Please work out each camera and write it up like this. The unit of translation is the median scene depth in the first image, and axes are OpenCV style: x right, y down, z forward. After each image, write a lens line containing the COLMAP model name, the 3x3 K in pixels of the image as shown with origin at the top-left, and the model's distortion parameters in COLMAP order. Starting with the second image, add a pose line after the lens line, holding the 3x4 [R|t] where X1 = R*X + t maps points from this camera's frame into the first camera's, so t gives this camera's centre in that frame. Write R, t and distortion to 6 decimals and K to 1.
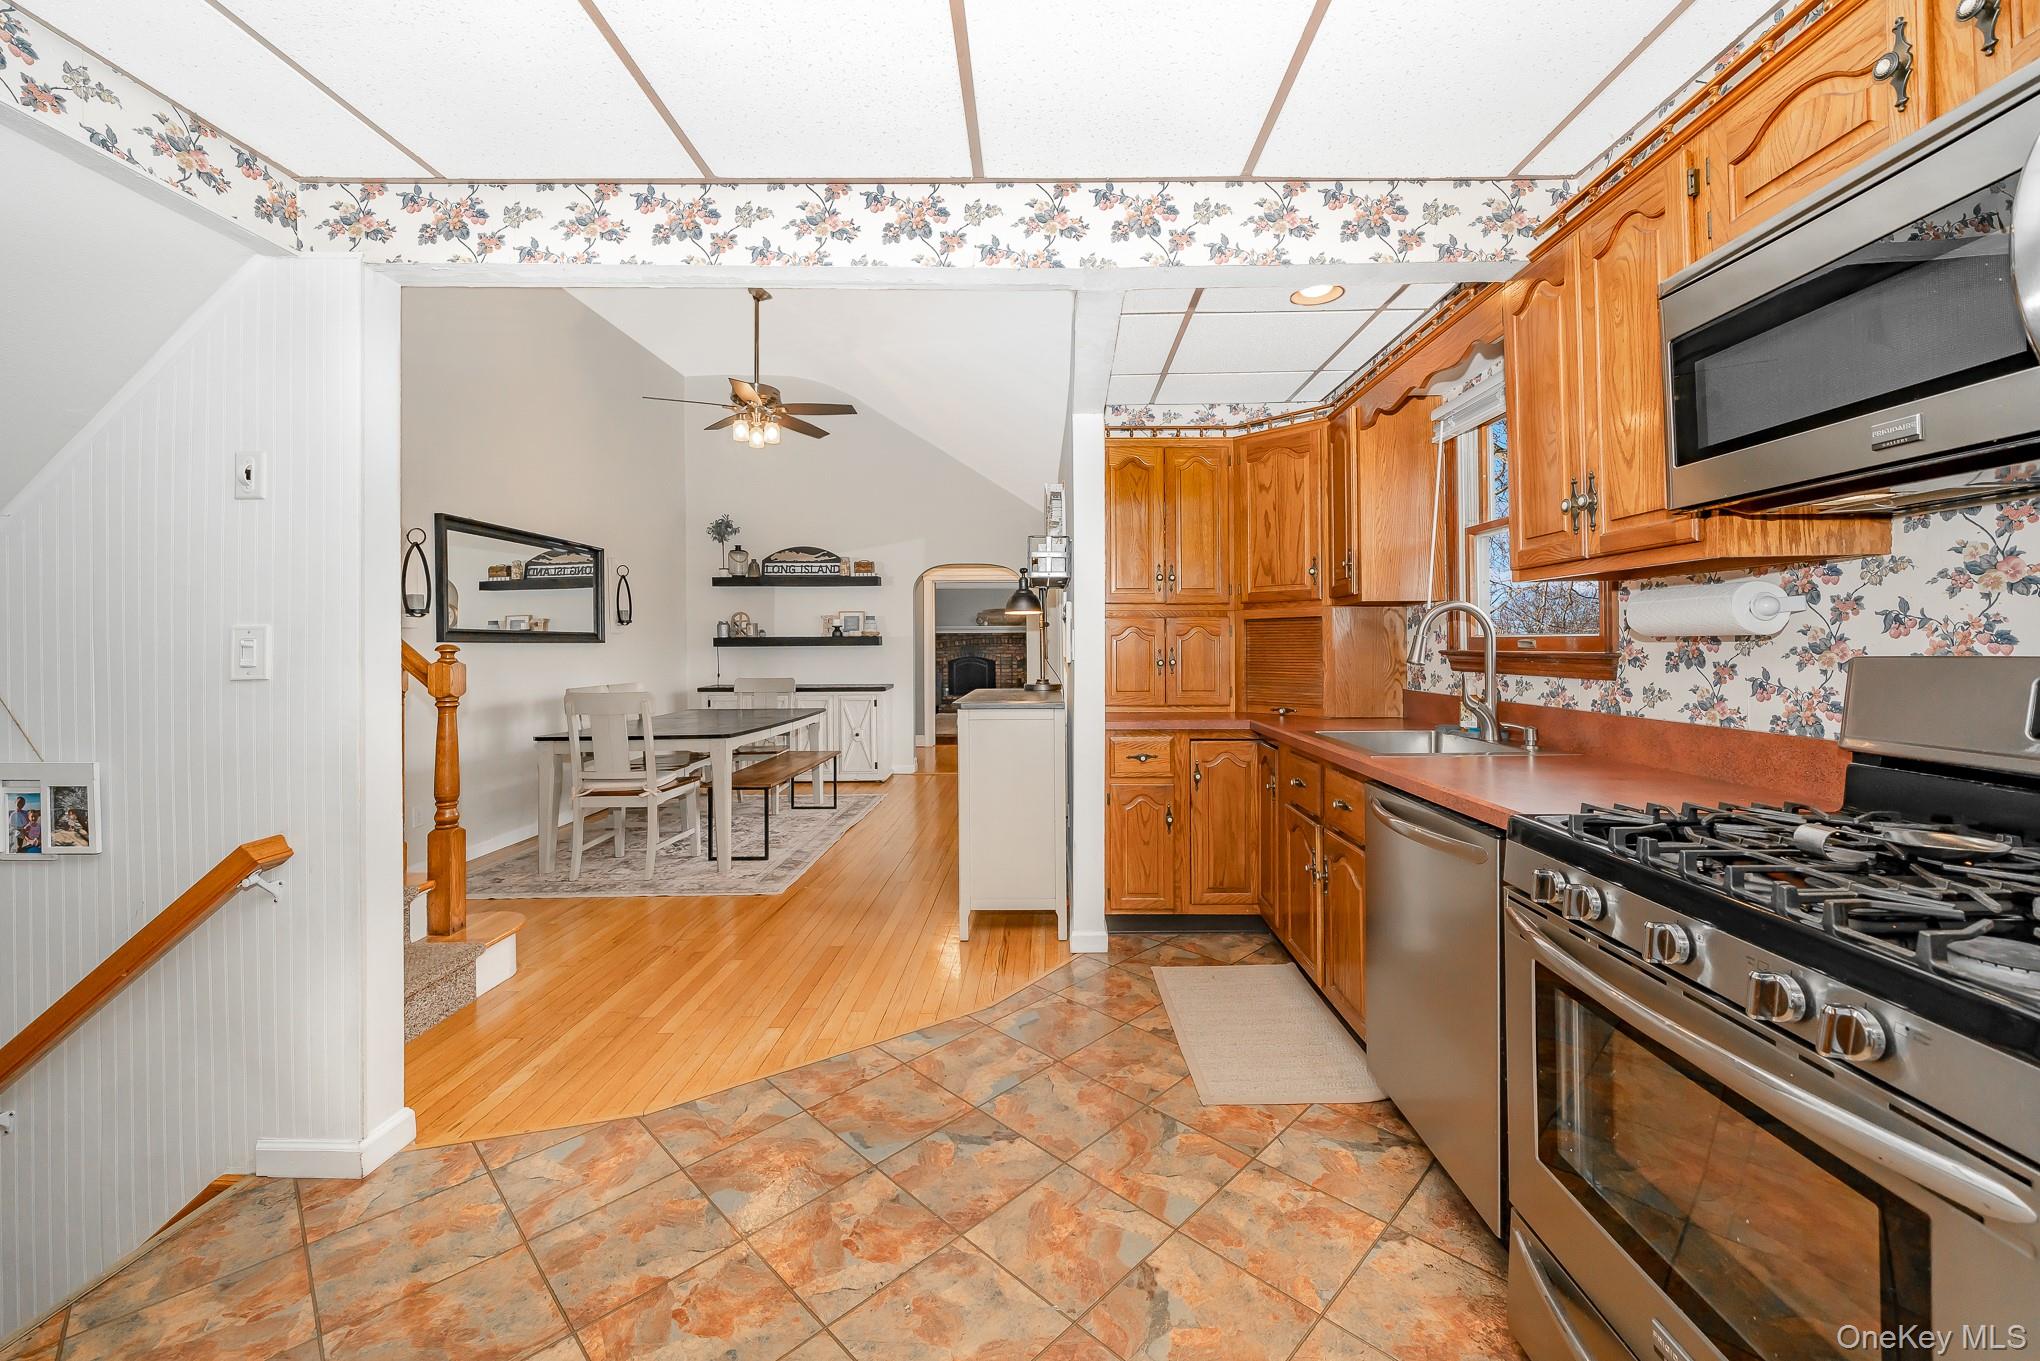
lens RADIAL K [[809.0, 0, 1080.5], [0, 809.0, 646.1], [0, 0, 1]] dist [0.001512, 0.000467]
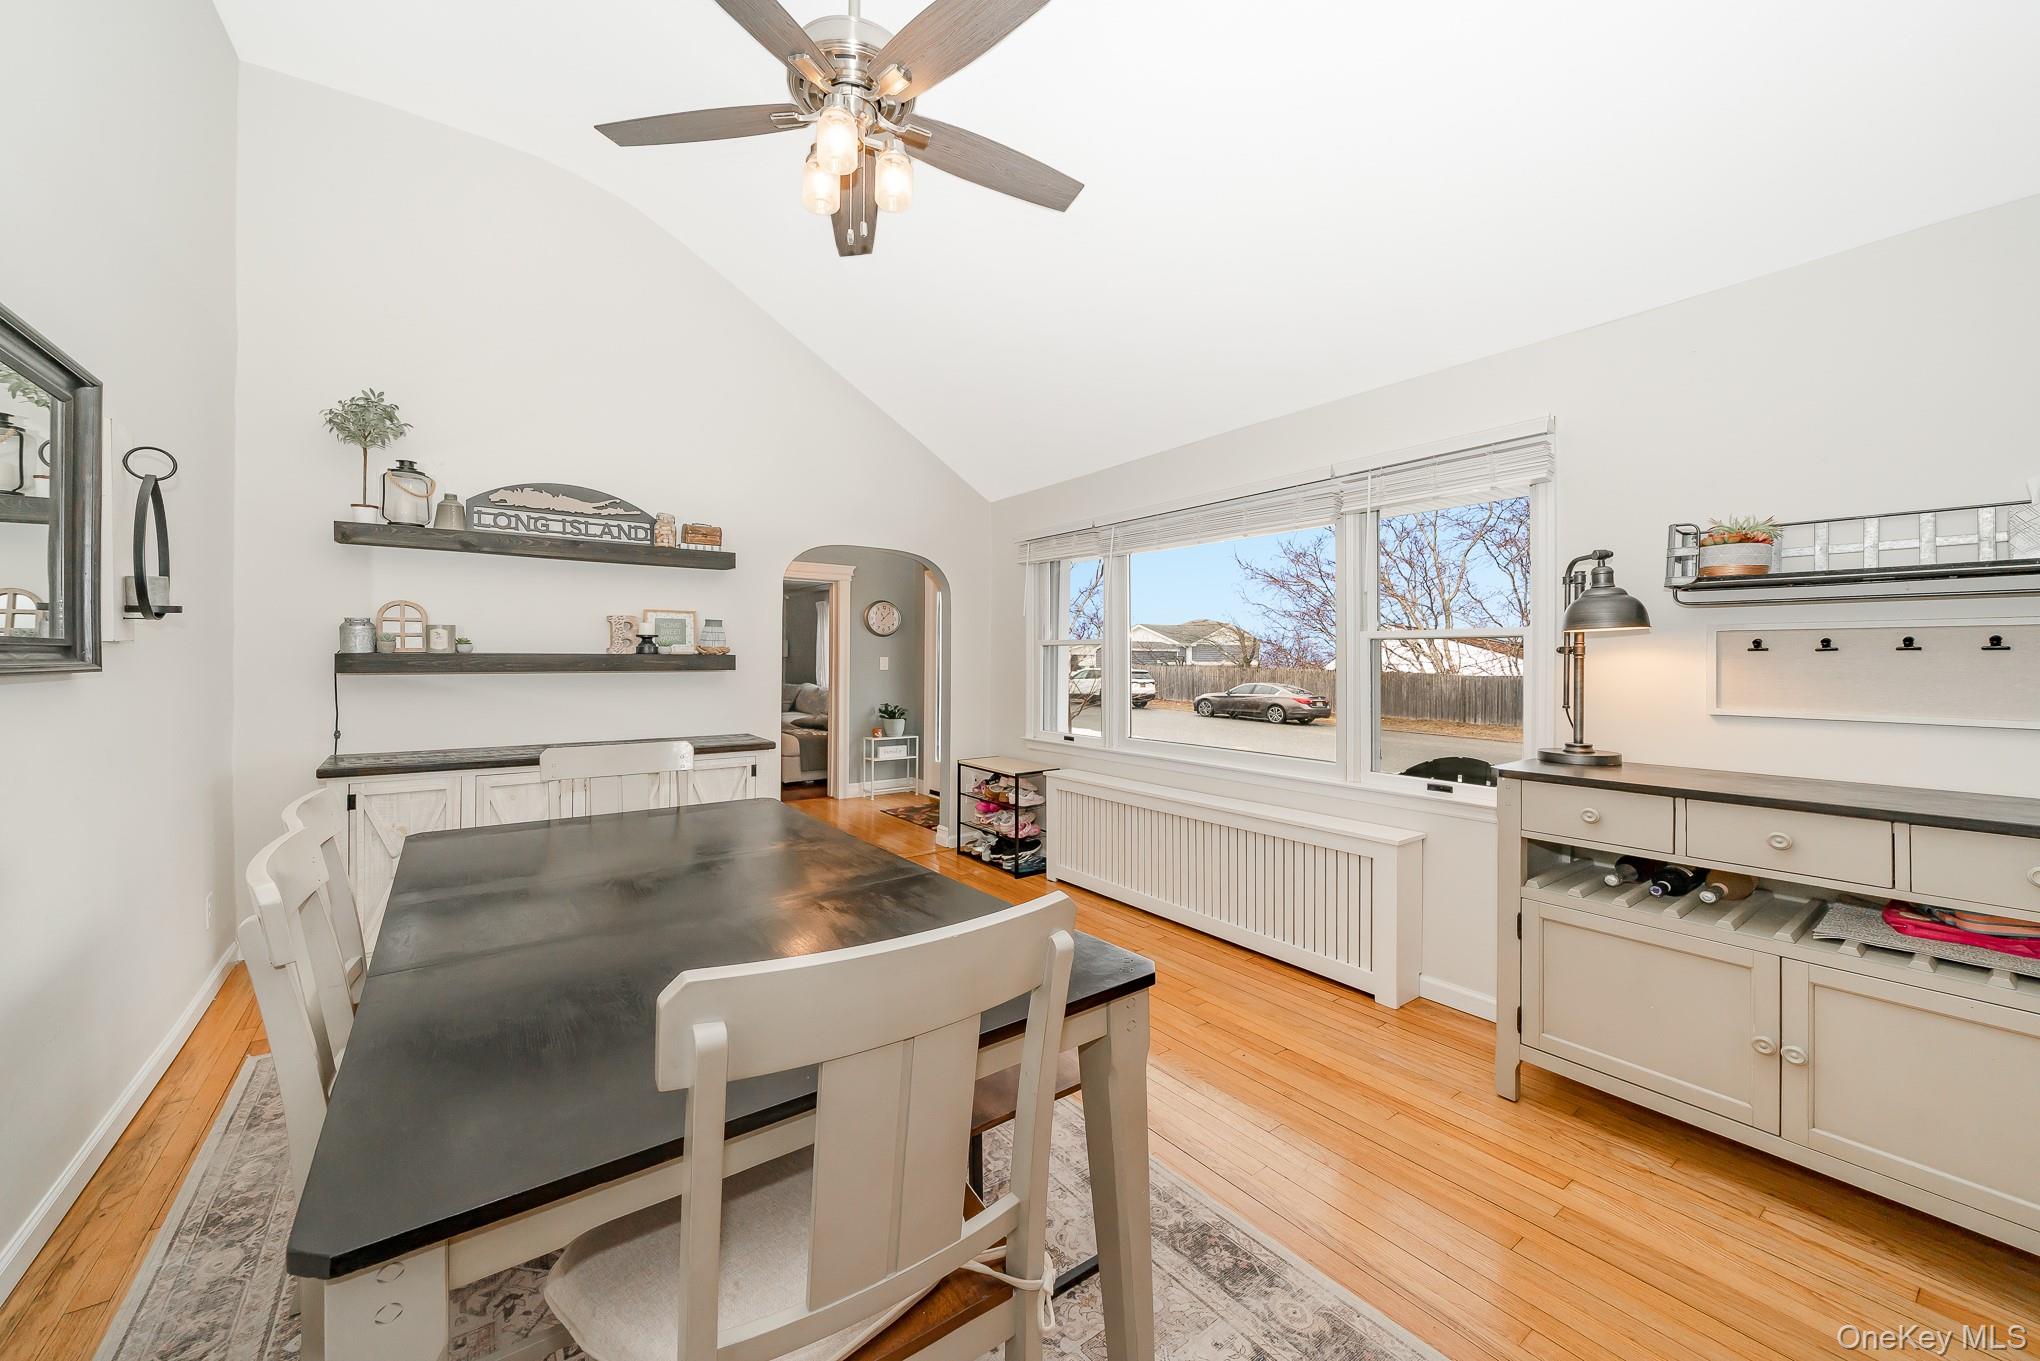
lens RADIAL K [[701.8, 0, 1042.7], [0, 701.8, 647.2], [0, 0, 1]] dist [-0.001736, -0.000017]
pose [[0.798864, 0.020694, 0.601155, -0.380402], [-0.007466, 0.999672, -0.024491, -0.006974], [-0.601465, 0.015077, 0.798757, 0.456072]]
